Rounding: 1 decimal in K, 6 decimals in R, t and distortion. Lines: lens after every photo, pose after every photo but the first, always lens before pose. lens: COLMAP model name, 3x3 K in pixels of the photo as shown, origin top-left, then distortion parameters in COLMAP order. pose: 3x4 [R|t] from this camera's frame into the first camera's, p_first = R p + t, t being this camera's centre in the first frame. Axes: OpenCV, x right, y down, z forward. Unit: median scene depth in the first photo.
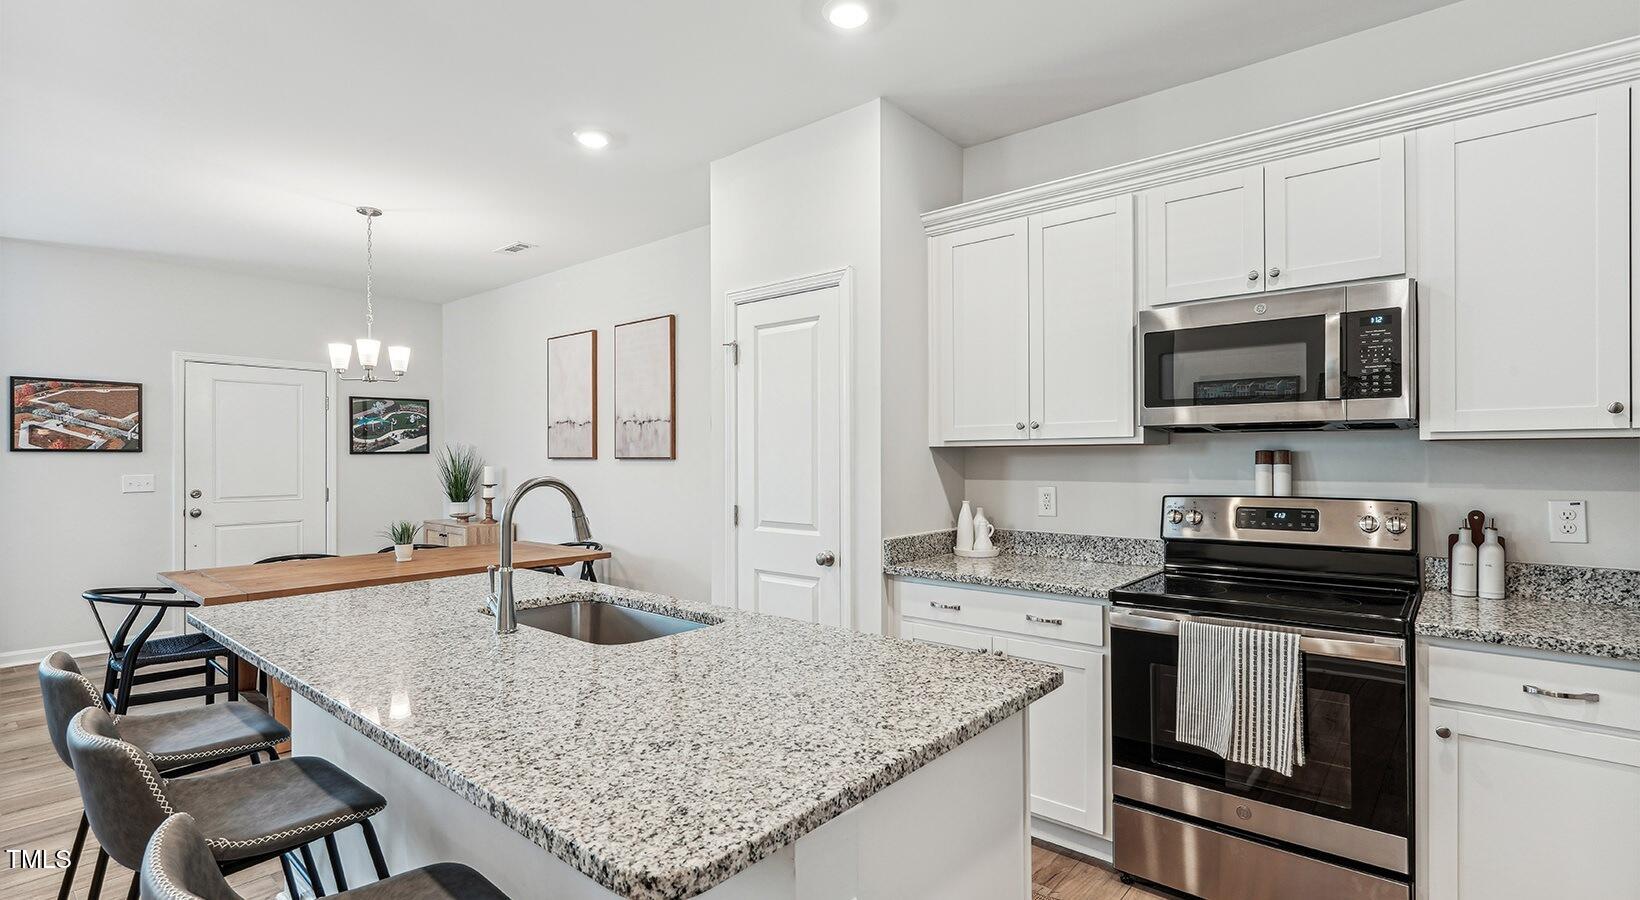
lens RADIAL K [[744.7, 0, 832.1], [0, 744.7, 447.8], [0, 0, 1]] dist [-0.029804, 0.002740]
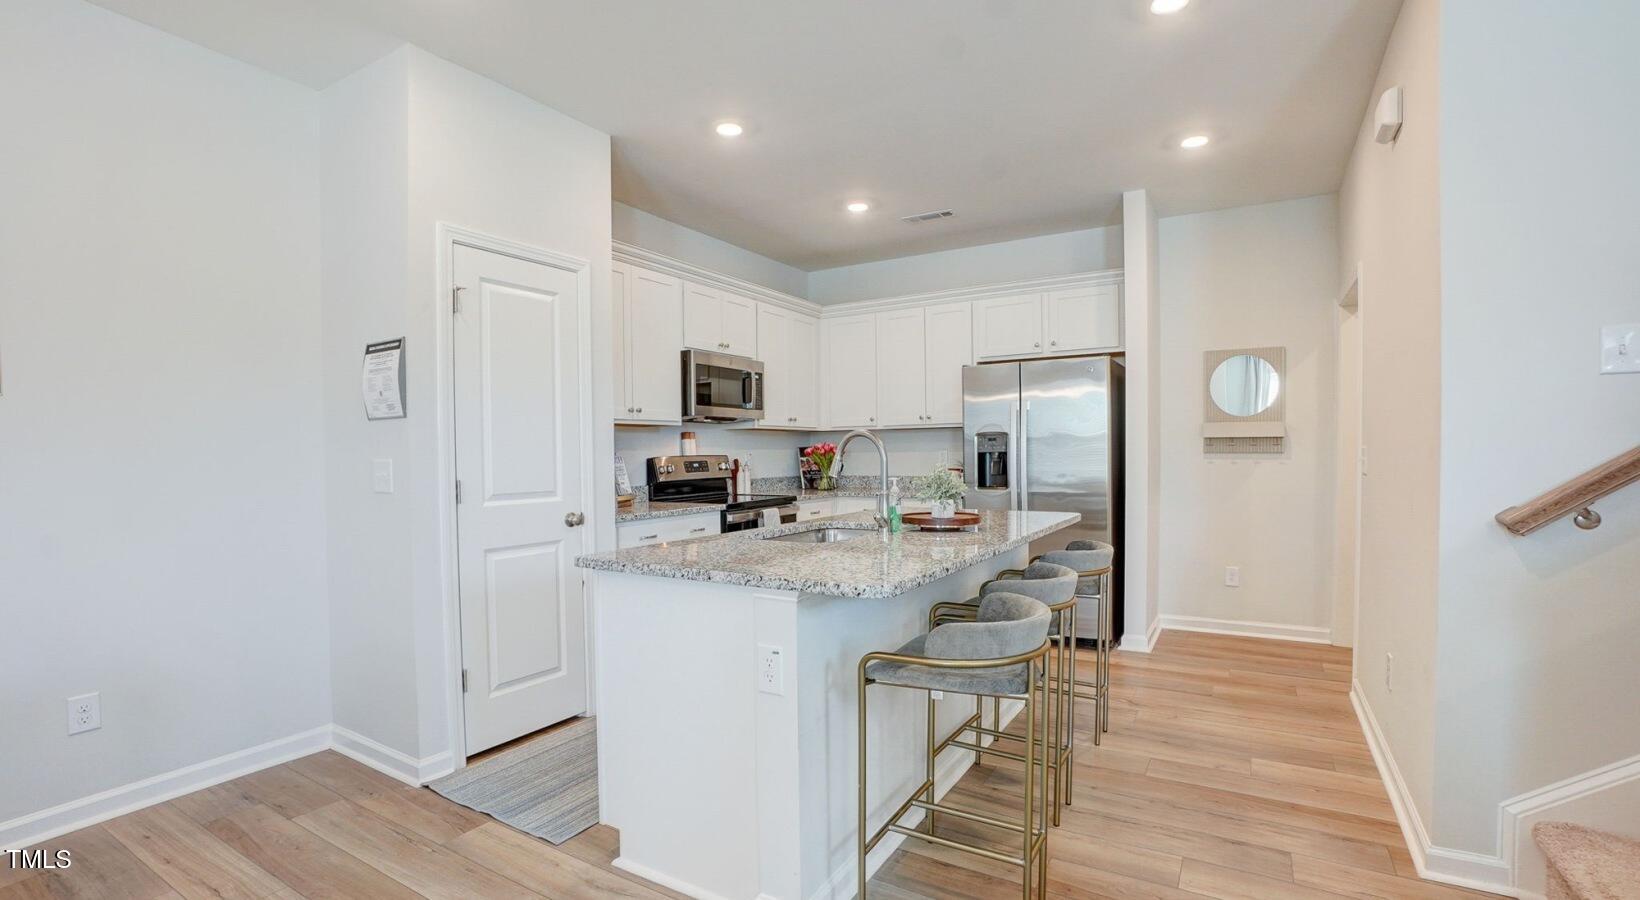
lens RADIAL K [[744.7, 0, 827.6], [0, 744.7, 463.5], [0, 0, 1]] dist [-0.029804, 0.002740]
pose [[-0.179581, -0.010761, 0.983684, -1.376319], [0.001078, 0.999937, 0.011136, 0.066053], [-0.983743, 0.003060, -0.179558, 0.991320]]
